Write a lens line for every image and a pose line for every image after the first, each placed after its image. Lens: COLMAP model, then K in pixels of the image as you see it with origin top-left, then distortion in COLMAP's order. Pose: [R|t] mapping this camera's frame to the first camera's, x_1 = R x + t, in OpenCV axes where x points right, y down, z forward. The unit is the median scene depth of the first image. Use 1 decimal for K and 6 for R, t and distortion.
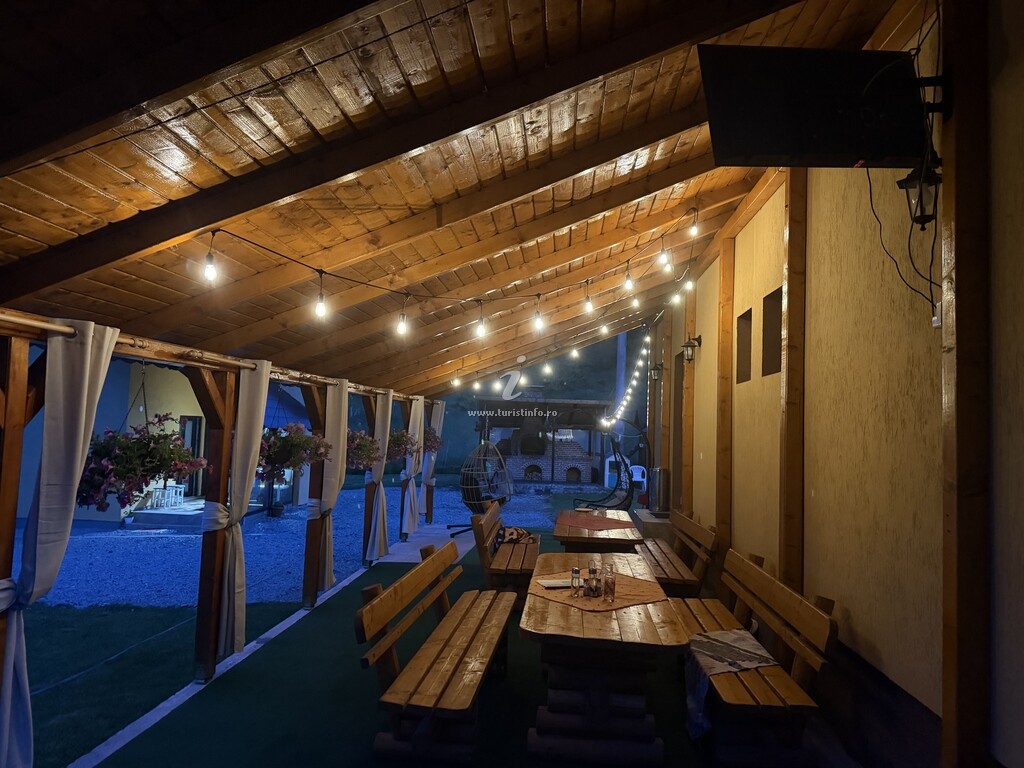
lens RADIAL K [[742.3, 0, 510.7], [0, 742.3, 381.7], [0, 0, 1]] dist [-0.004986, -0.001101]
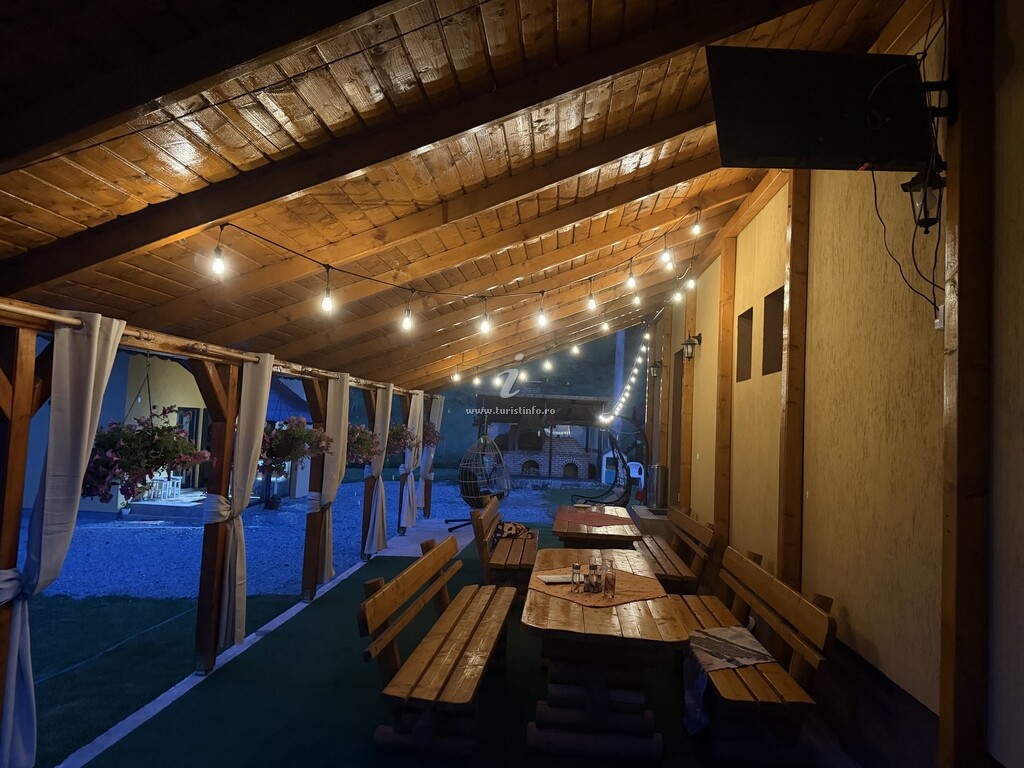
lens RADIAL K [[742.3, 0, 511.8], [0, 742.3, 379.0], [0, 0, 1]] dist [-0.004986, -0.001101]
pose [[0.999920, 0.011431, 0.005392, -0.008180], [-0.011447, 0.999930, 0.002953, -0.001573], [-0.005358, -0.003014, 0.999981, -0.005105]]
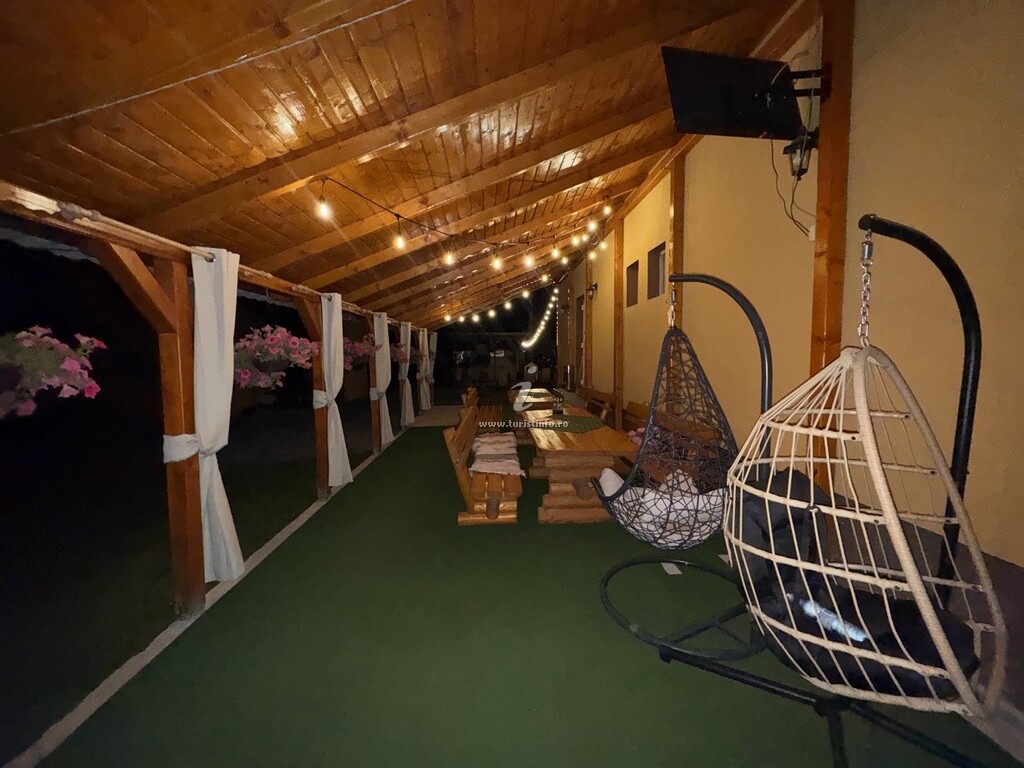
lens RADIAL K [[421.1, 0, 517.5], [0, 421.1, 386.4], [0, 0, 1]] dist [-0.000530, 0.000248]
pose [[0.989175, -0.054414, 0.136279, -0.126538], [0.035148, 0.989530, 0.139982, 0.058241], [-0.142469, -0.133676, 0.980731, 0.098931]]
